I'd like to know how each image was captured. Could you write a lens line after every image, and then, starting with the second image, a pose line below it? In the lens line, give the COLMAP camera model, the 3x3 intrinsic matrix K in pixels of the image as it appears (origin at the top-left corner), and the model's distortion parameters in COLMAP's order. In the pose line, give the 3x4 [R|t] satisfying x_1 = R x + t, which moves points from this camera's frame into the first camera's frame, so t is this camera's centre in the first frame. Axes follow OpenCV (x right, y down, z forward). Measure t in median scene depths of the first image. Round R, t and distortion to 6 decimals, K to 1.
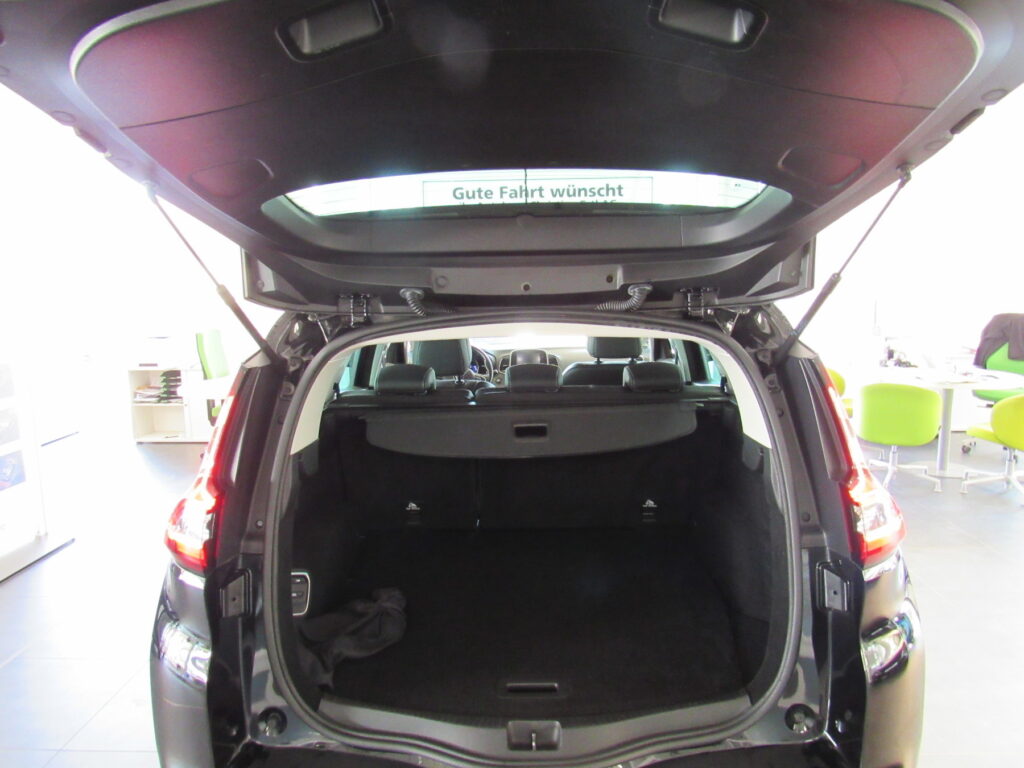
lens RADIAL K [[725.2, 0, 513.5], [0, 725.2, 388.1], [0, 0, 1]] dist [-0.030165, 0.010172]
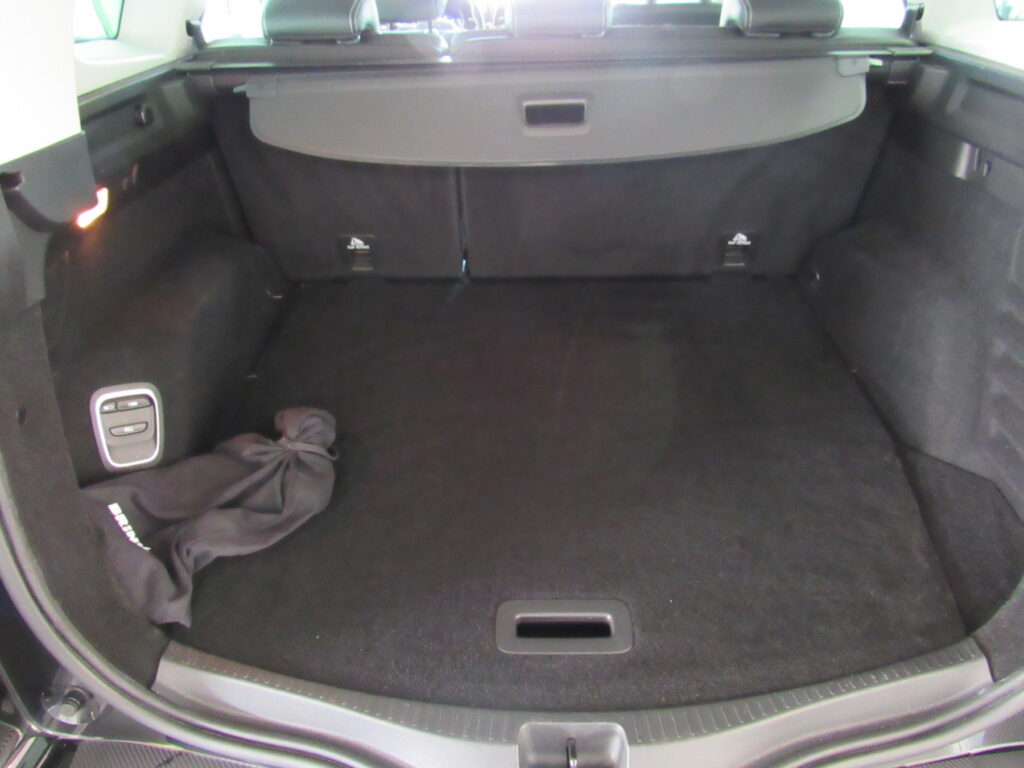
lens RADIAL K [[725.2, 0, 508.3], [0, 725.2, 383.0], [0, 0, 1]] dist [-0.030165, 0.010172]
pose [[0.999997, -0.002145, -0.001120, -0.011920], [0.002413, 0.917221, 0.398371, 0.033695], [0.000173, -0.398373, 0.917224, 0.499247]]
